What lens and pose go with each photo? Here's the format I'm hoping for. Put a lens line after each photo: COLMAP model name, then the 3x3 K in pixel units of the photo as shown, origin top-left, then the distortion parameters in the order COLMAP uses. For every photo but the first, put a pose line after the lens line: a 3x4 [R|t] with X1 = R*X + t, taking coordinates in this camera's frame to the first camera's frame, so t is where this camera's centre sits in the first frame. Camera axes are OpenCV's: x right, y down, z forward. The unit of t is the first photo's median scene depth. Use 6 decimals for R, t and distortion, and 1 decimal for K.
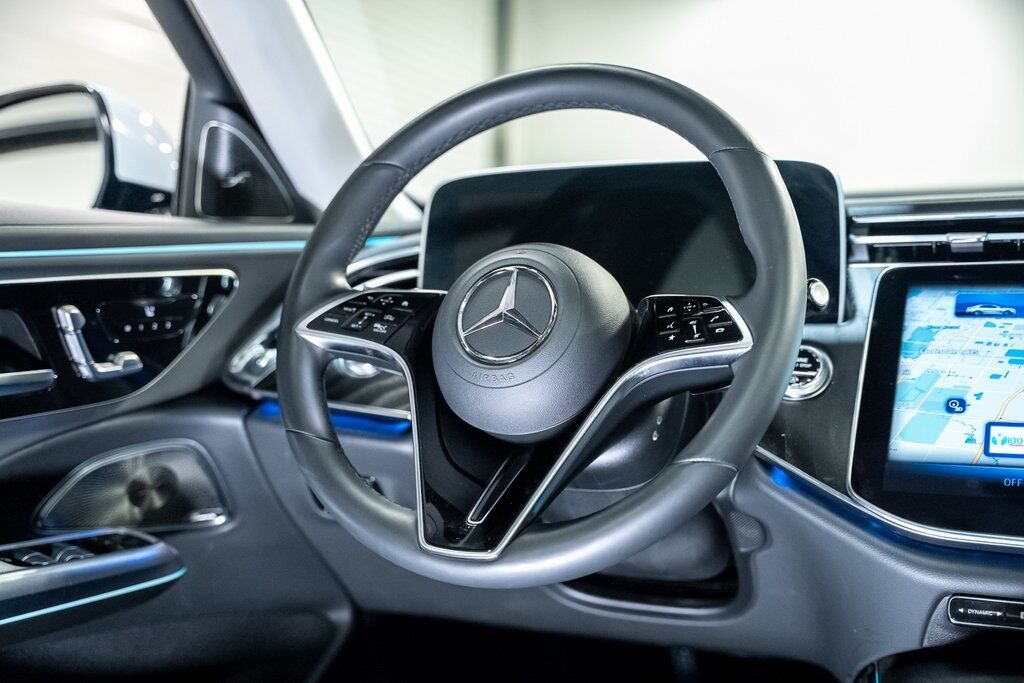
lens RADIAL K [[1227.2, 0, 524.1], [0, 1227.2, 329.3], [0, 0, 1]] dist [0.005427, 0.000000]
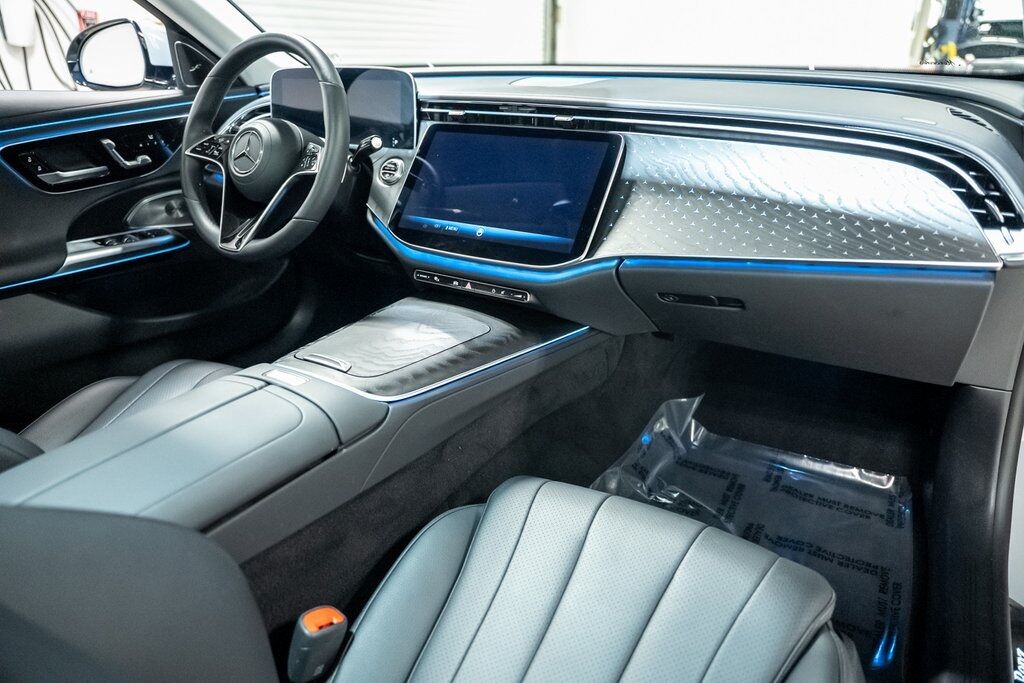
lens RADIAL K [[702.5, 0, 521.8], [0, 702.5, 332.1], [0, 0, 1]] dist [0.009696, -0.013680]
pose [[0.991273, 0.036428, -0.126694, 0.612735], [0.013416, 0.928196, 0.371850, -0.166722], [0.131142, -0.370304, 0.919607, -0.305928]]
